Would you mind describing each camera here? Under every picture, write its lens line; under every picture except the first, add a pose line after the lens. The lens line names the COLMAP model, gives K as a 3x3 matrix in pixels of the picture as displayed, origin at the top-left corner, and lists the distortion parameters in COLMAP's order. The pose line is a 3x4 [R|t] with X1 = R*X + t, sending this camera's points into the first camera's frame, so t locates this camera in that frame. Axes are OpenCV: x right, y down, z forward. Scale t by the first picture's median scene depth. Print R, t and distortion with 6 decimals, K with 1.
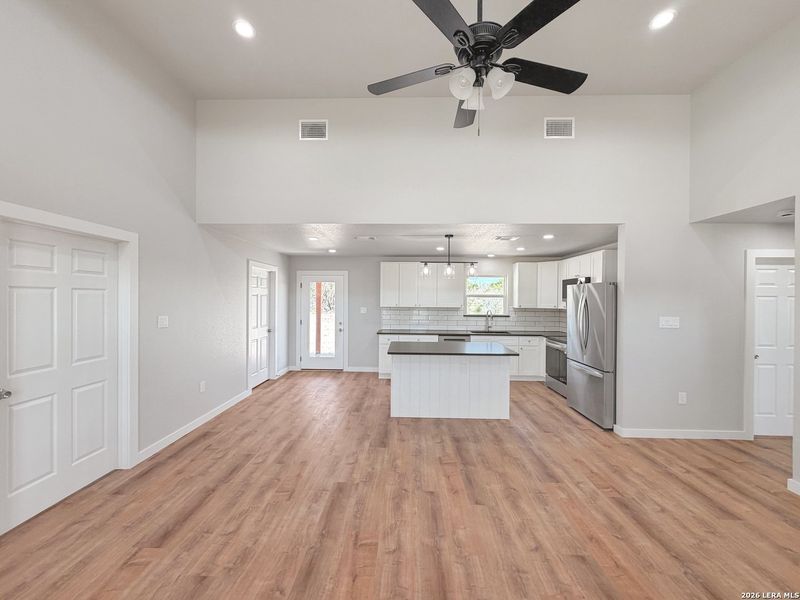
lens RADIAL K [[319.4, 0, 396.5], [0, 319.4, 300.4], [0, 0, 1]] dist [0.000417, 0.000050]
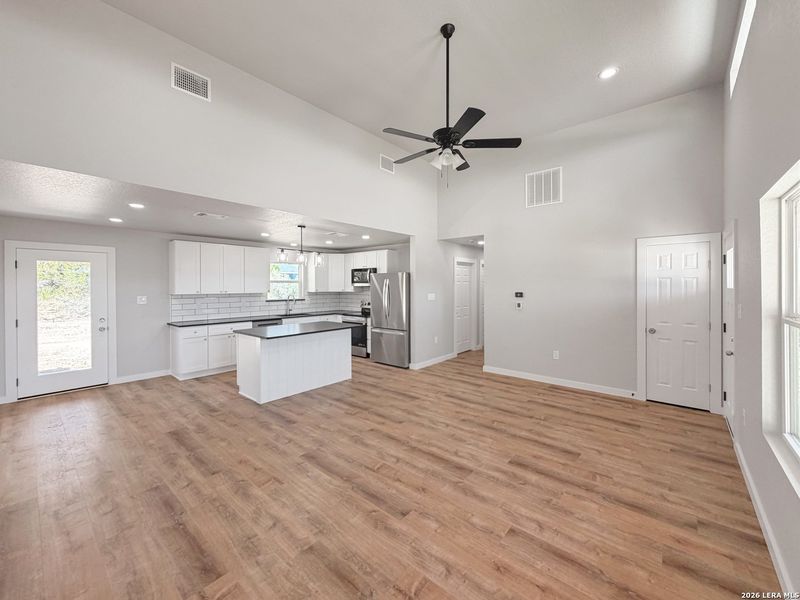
lens RADIAL K [[325.4, 0, 396.8], [0, 325.4, 285.8], [0, 0, 1]] dist [0.000019, 0.000113]
pose [[0.630562, -0.009888, 0.776076, -0.499723], [0.012629, 0.999917, 0.002479, 0.003558], [-0.776036, 0.008238, 0.630635, 0.039722]]
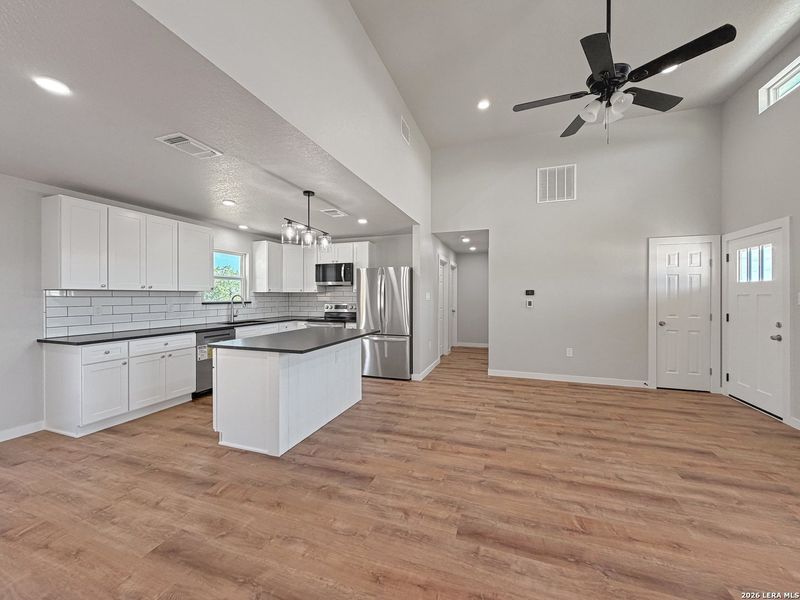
lens RADIAL K [[320.2, 0, 396.8], [0, 320.2, 293.8], [0, 0, 1]] dist [-0.000243, 0.000158]
pose [[0.304018, -0.003028, 0.952661, -0.515498], [0.008820, 0.999961, 0.000363, 0.045328], [-0.952625, 0.008292, 0.304033, 0.558319]]
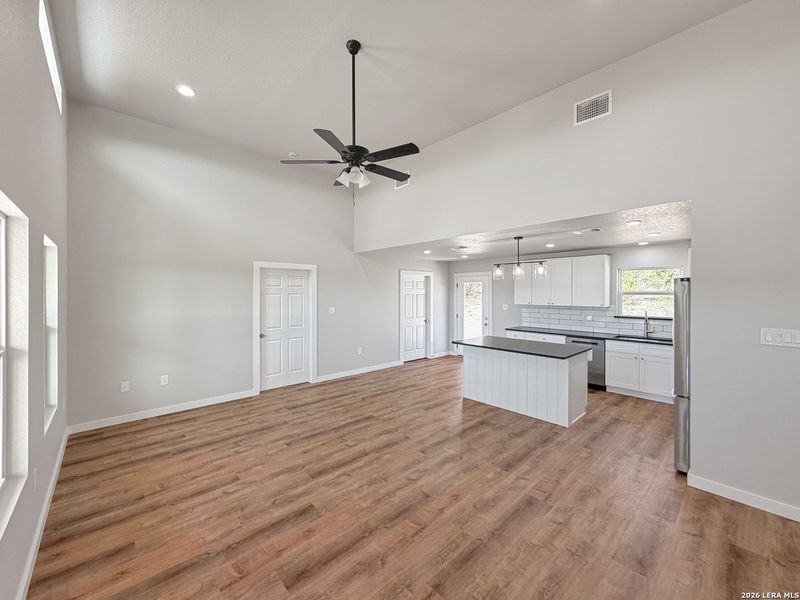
lens RADIAL K [[320.2, 0, 396.8], [0, 320.2, 293.8], [0, 0, 1]] dist [-0.000243, 0.000158]
pose [[0.696543, -0.005031, -0.717498, 0.635847], [0.001133, 0.999982, -0.005913, -0.013389], [0.717514, 0.003306, 0.696536, -0.011759]]
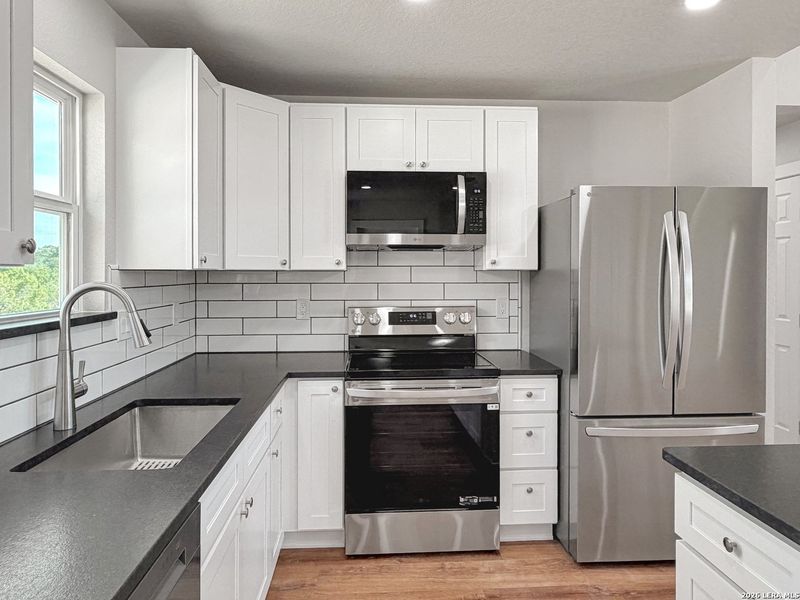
lens RADIAL K [[524.0, 0, 399.6], [0, 524.0, 276.7], [0, 0, 1]] dist [-0.002362, -0.000280]
pose [[-0.093805, -0.014974, 0.995478, 0.042204], [0.005803, 0.999862, 0.015587, 0.034893], [-0.995574, 0.007239, -0.093705, 1.297466]]
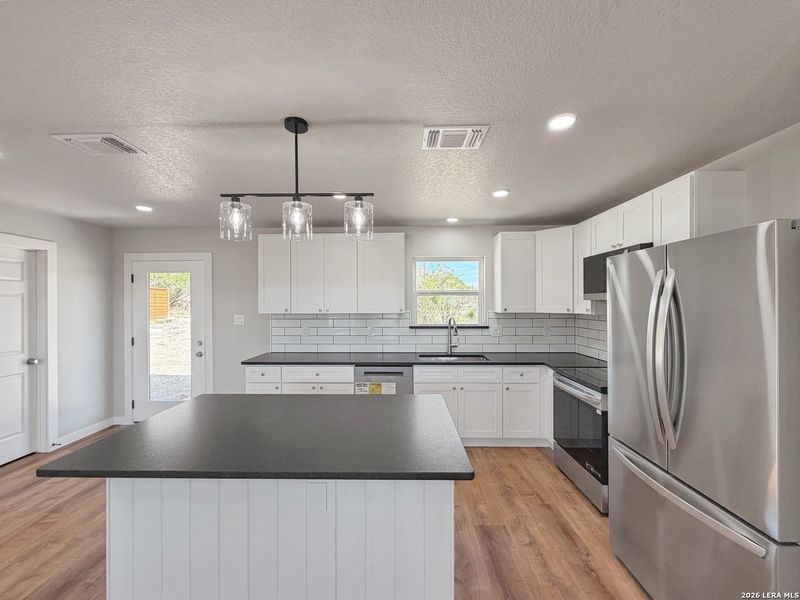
lens RADIAL K [[327.5, 0, 396.7], [0, 327.5, 303.5], [0, 0, 1]] dist [-0.000988, -0.000122]
pose [[0.999883, -0.012327, 0.009068, 0.275488], [0.012371, 0.999912, -0.004793, 0.011123], [-0.009008, 0.004905, 0.999947, 0.615770]]
